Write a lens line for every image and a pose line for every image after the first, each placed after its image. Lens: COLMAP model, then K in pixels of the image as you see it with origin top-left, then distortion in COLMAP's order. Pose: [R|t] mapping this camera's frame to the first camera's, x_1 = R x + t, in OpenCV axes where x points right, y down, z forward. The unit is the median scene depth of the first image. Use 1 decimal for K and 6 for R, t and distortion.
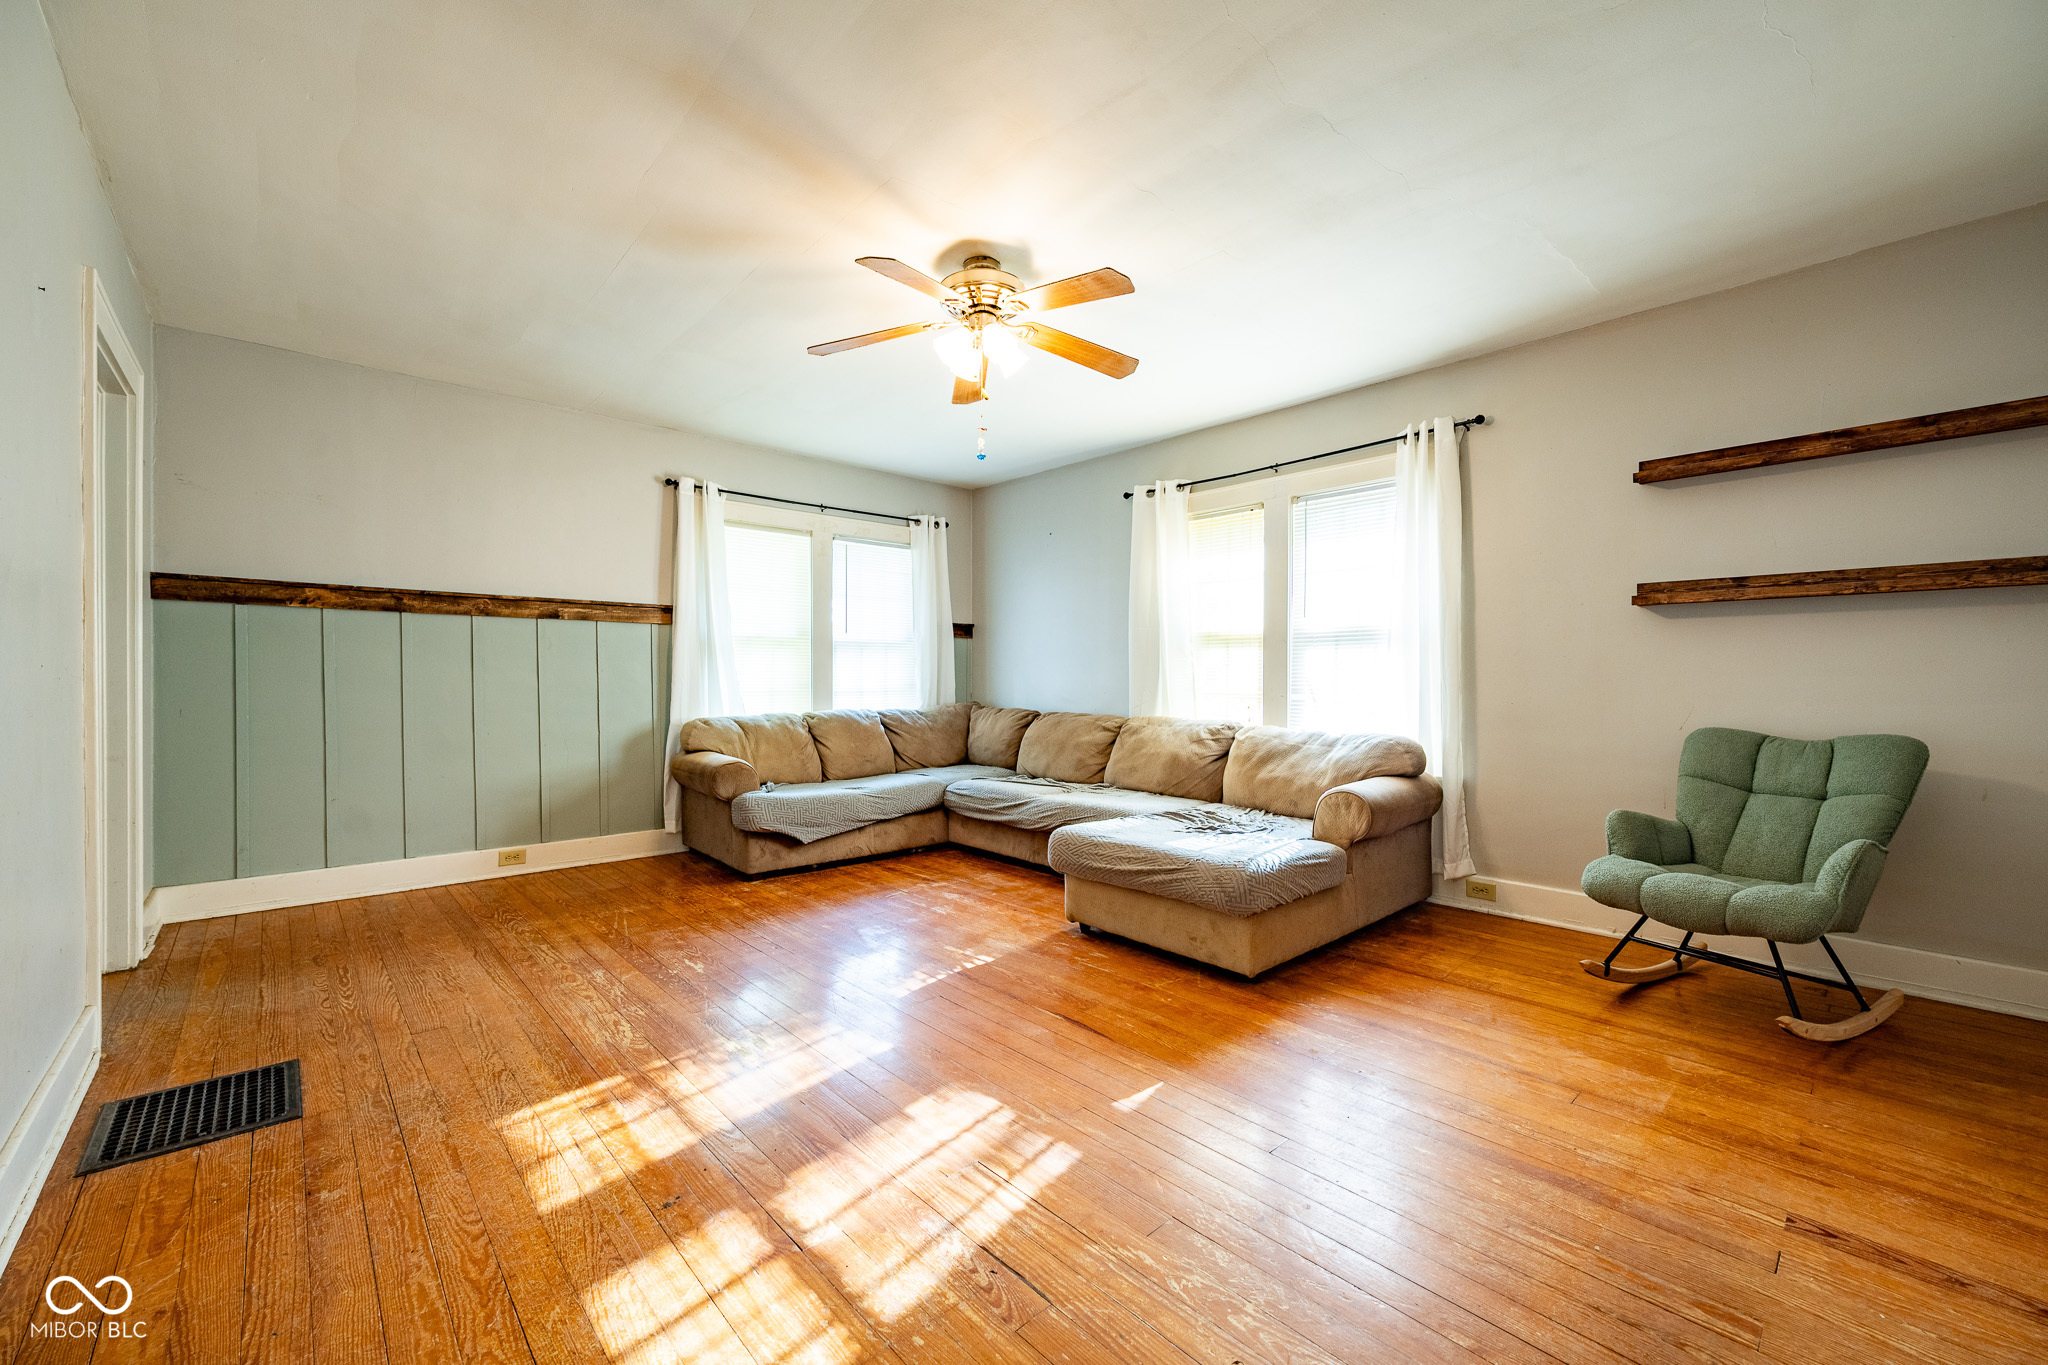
lens RADIAL K [[815.6, 0, 1030.3], [0, 815.6, 677.4], [0, 0, 1]] dist [-0.002821, -0.000002]
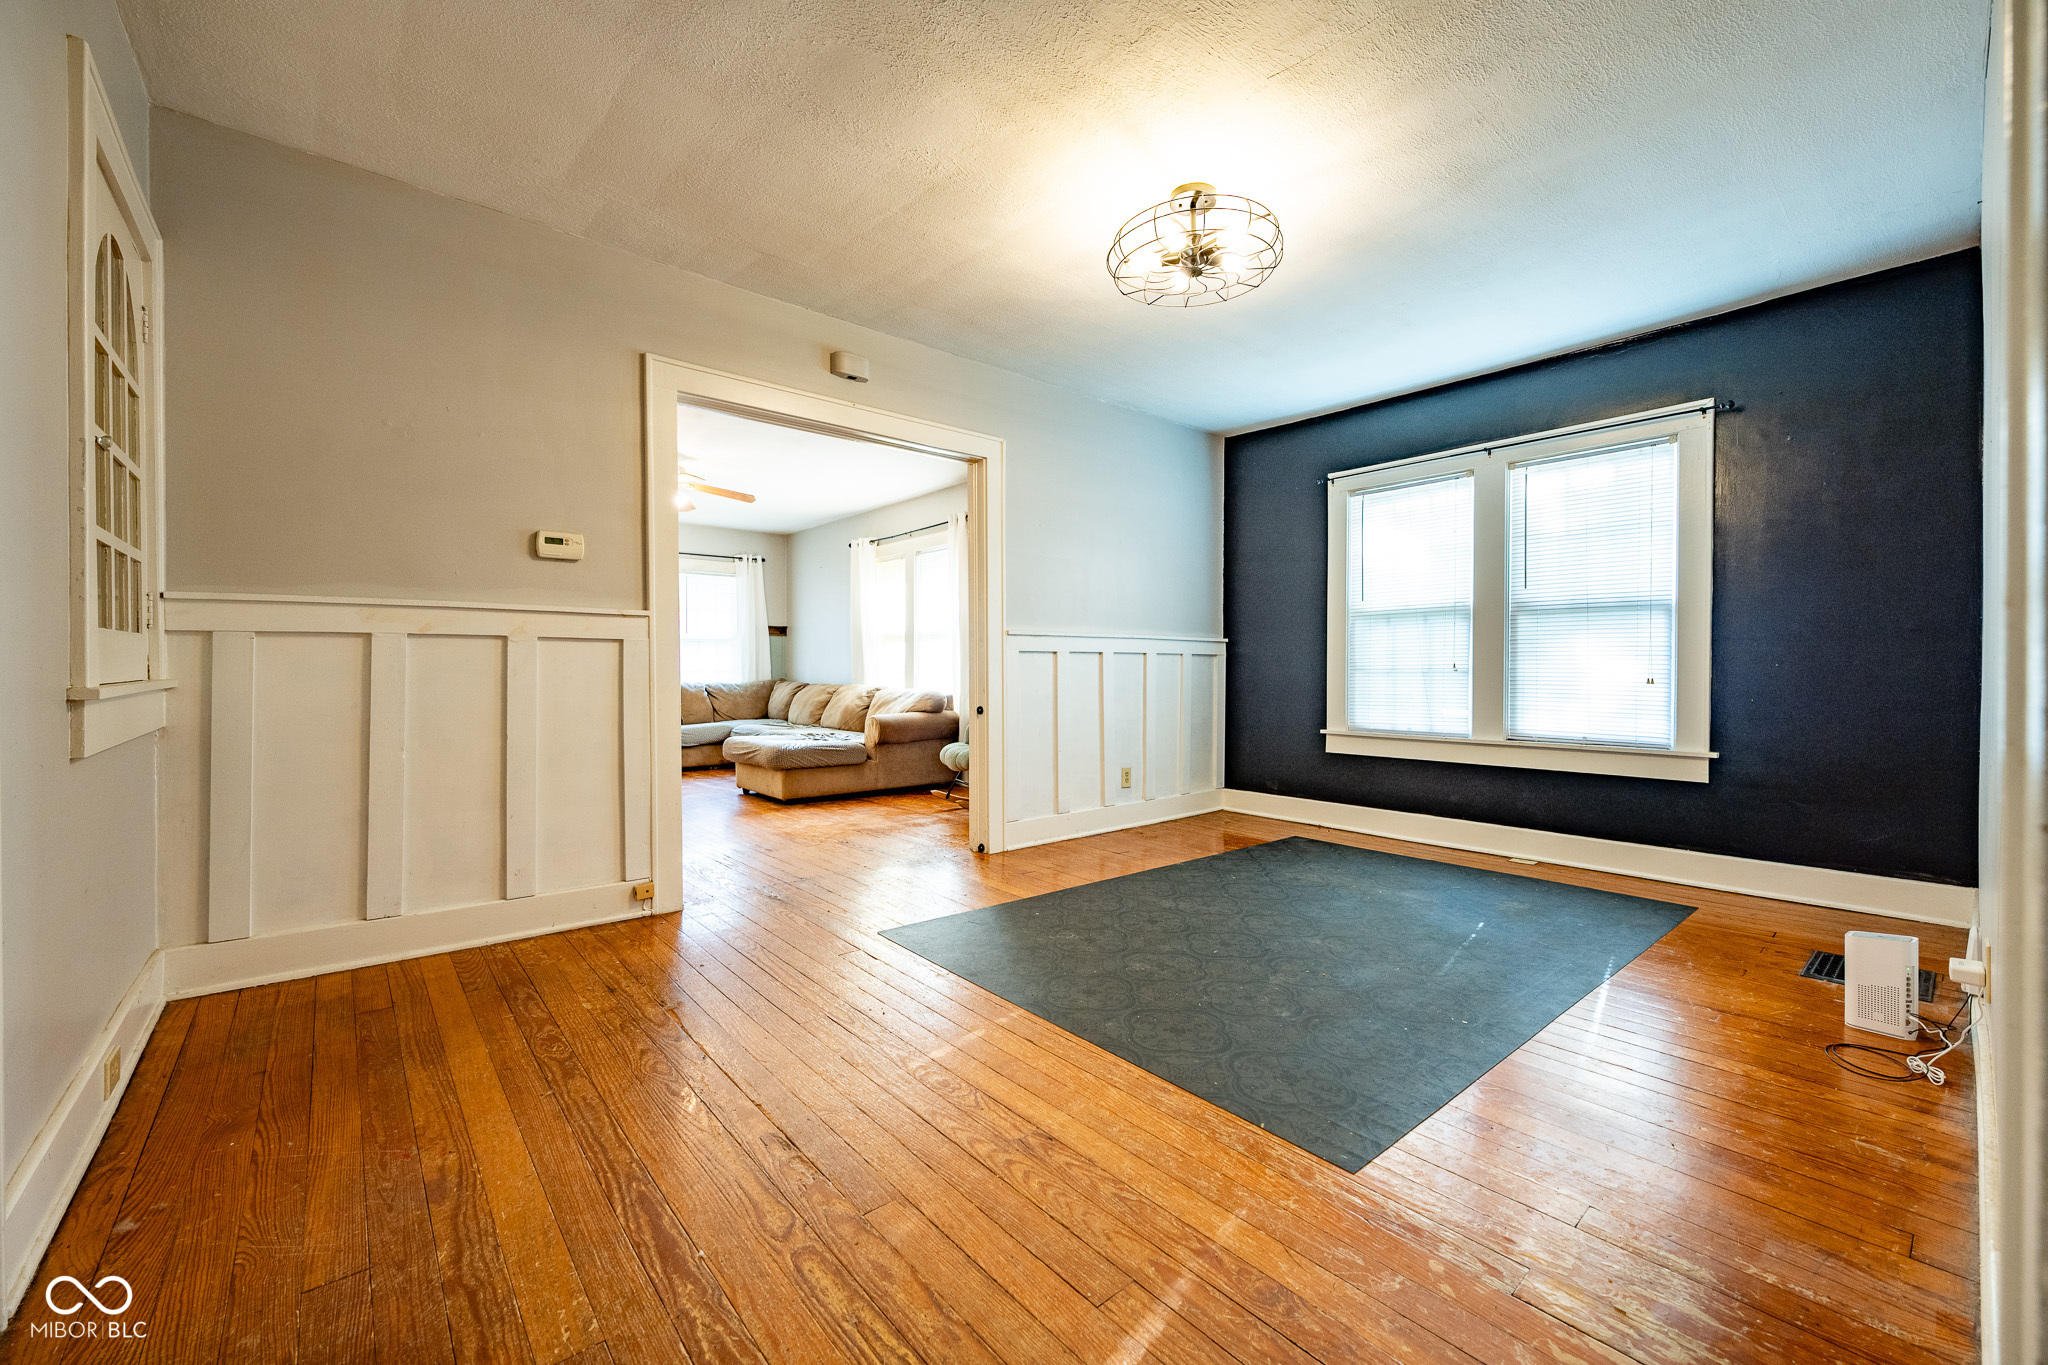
lens RADIAL K [[815.2, 0, 1025.8], [0, 815.2, 676.3], [0, 0, 1]] dist [-0.003376, 0.000127]
pose [[0.999233, 0.000380, -0.039150, 0.515064], [-0.000226, 0.999992, 0.003949, 0.023184], [0.039151, -0.003937, 0.999226, -0.554910]]
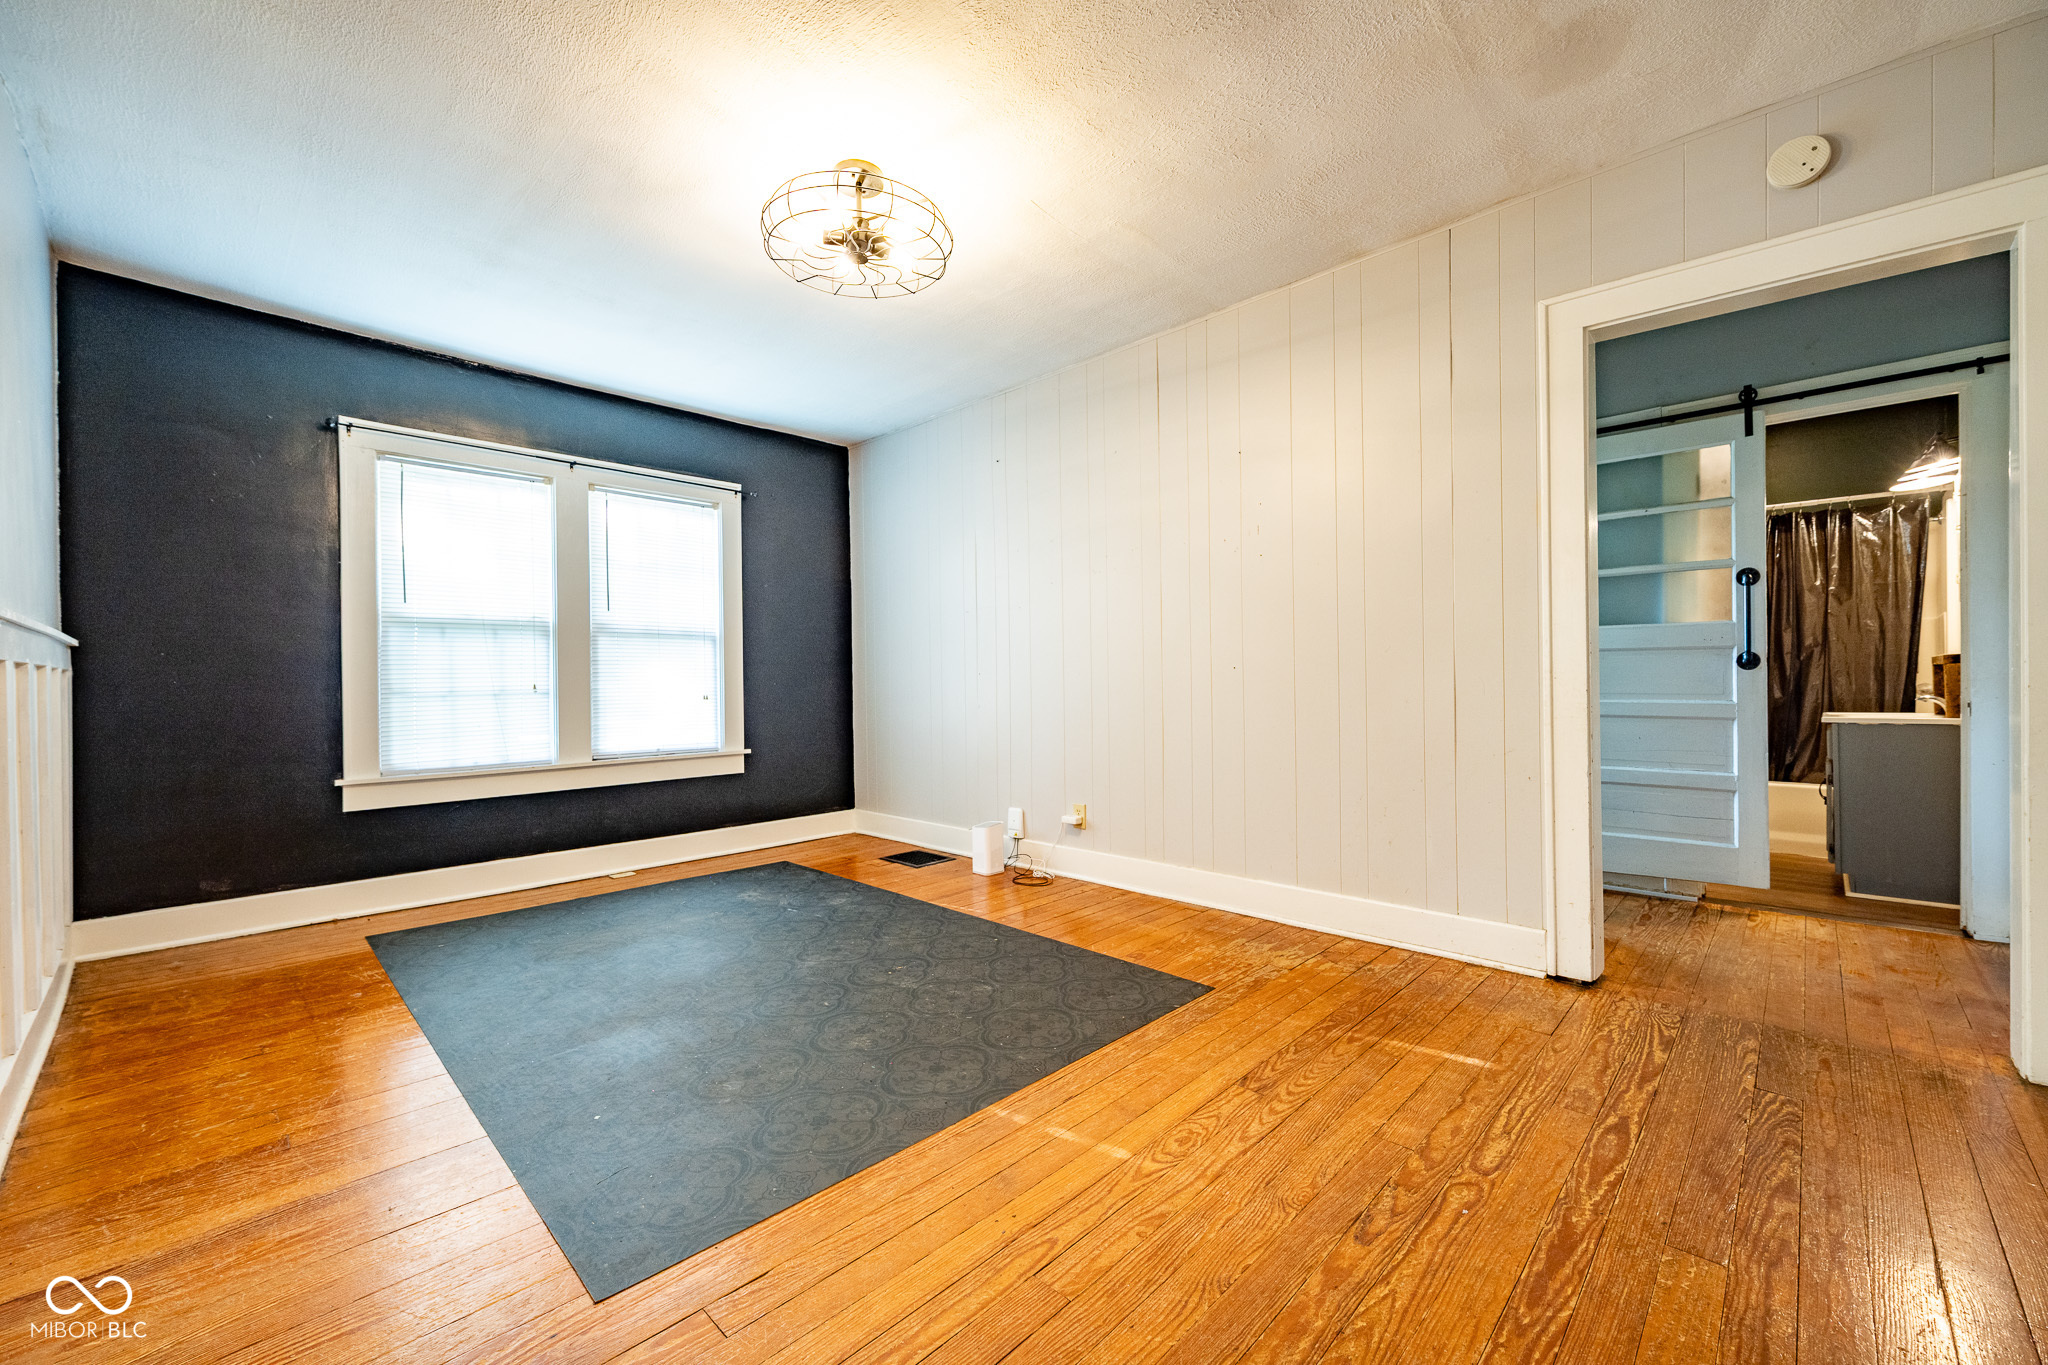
lens RADIAL K [[815.2, 0, 1025.8], [0, 815.2, 676.3], [0, 0, 1]] dist [-0.003376, 0.000127]
pose [[-0.058554, 0.004864, 0.998272, -0.490114], [0.015915, 0.999866, -0.003939, 0.004474], [-0.998157, 0.015657, -0.058624, 0.609891]]
